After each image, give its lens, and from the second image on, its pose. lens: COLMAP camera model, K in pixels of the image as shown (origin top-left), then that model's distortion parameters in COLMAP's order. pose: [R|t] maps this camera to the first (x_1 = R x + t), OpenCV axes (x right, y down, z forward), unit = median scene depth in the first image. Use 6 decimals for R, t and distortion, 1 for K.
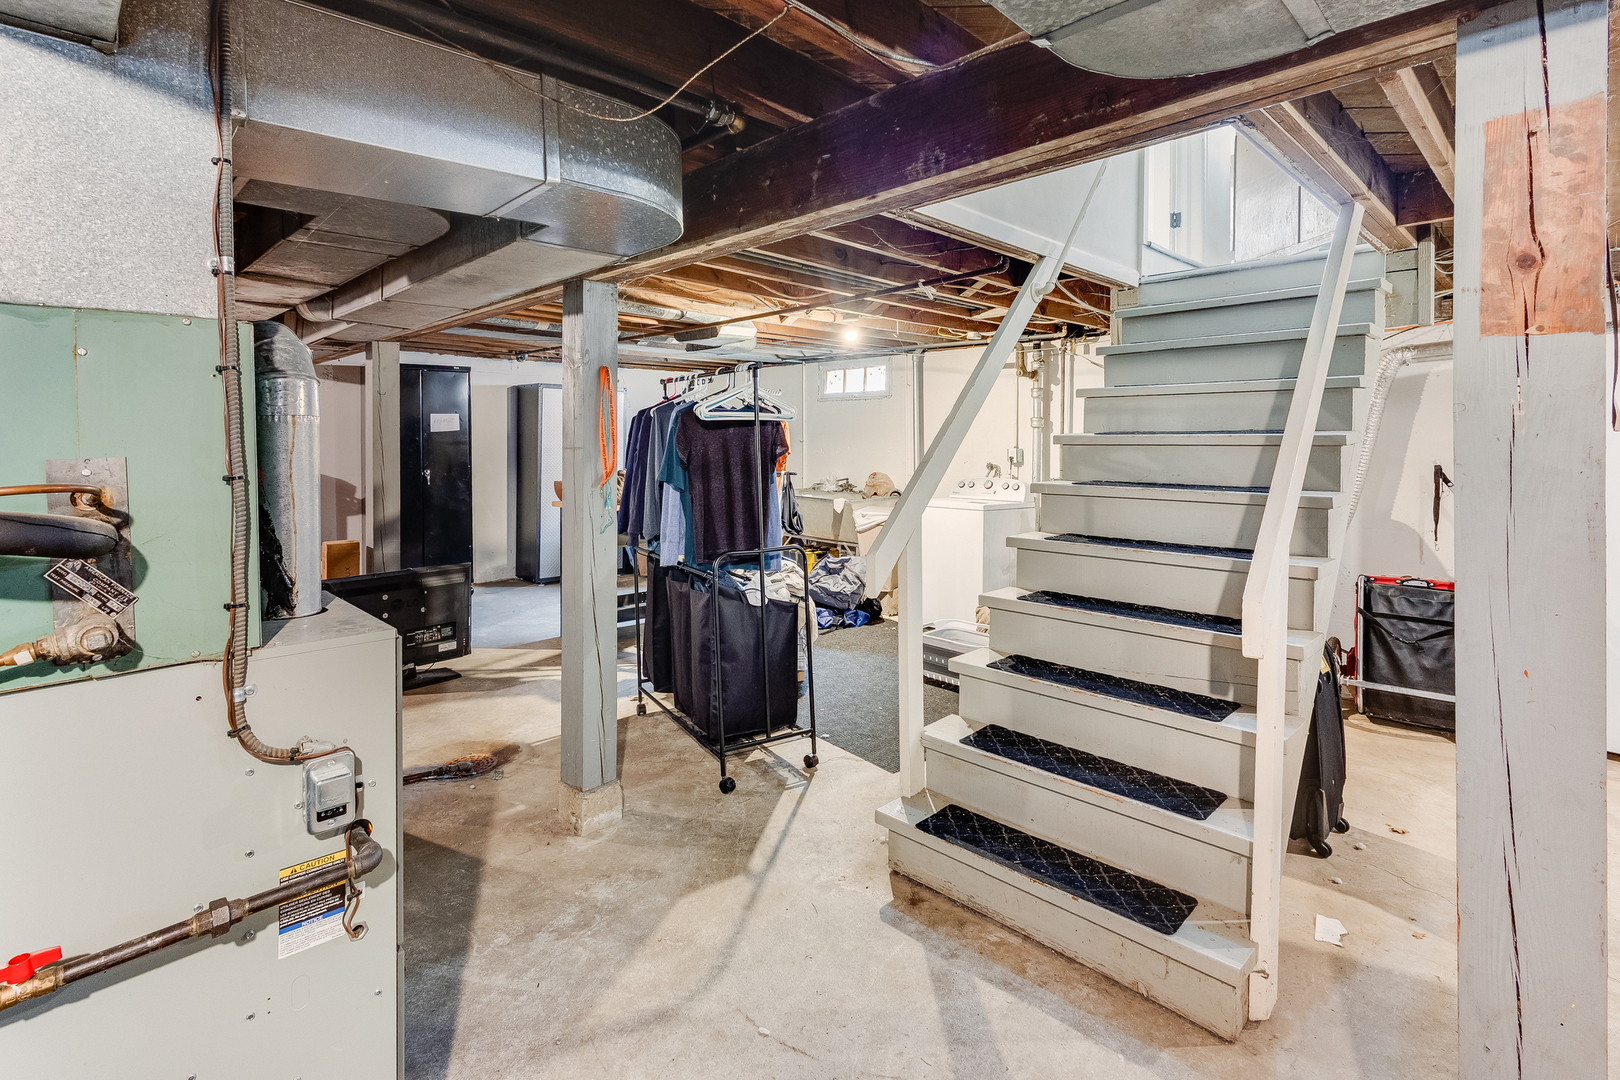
lens RADIAL K [[780.8, 0, 805.9], [0, 780.8, 429.2], [0, 0, 1]] dist [0.002966, -0.000333]
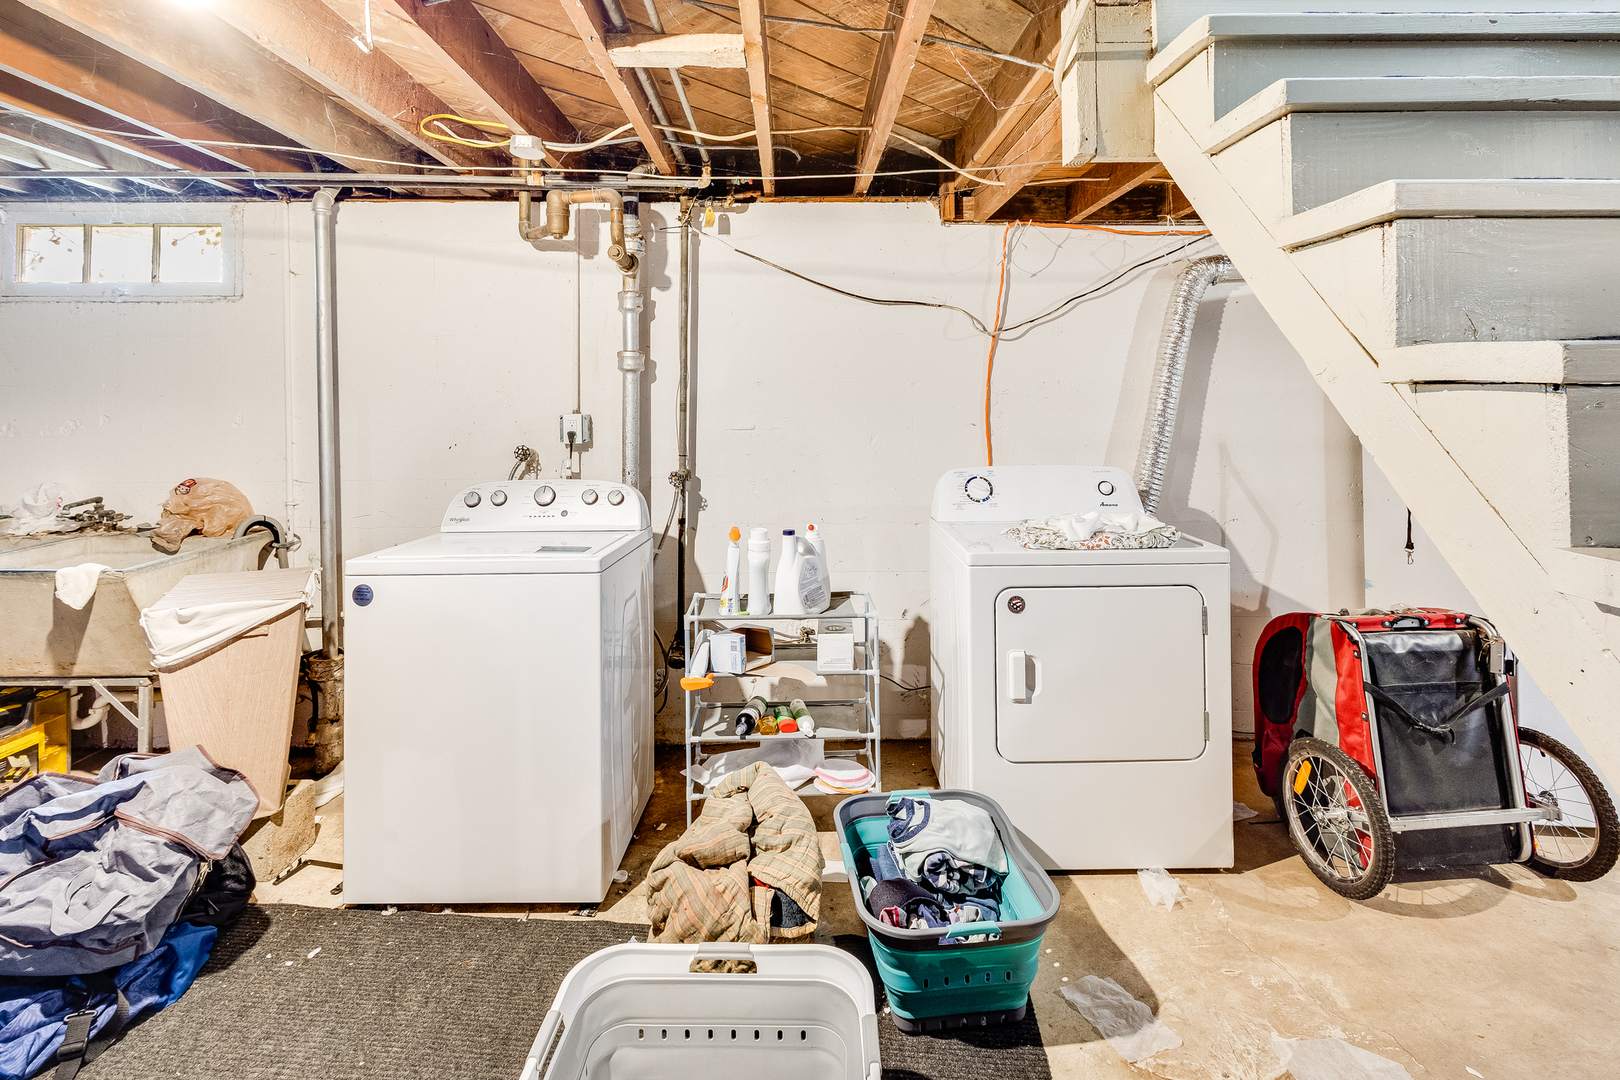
lens RADIAL K [[789.6, 0, 810.7], [0, 789.6, 393.8], [0, 0, 1]] dist [0.003978, 0.000713]
pose [[0.685079, 0.000249, 0.728469, 0.009396], [-0.000494, 1.000000, 0.000123, 0.012018], [-0.728468, -0.000444, 0.685079, 0.581832]]
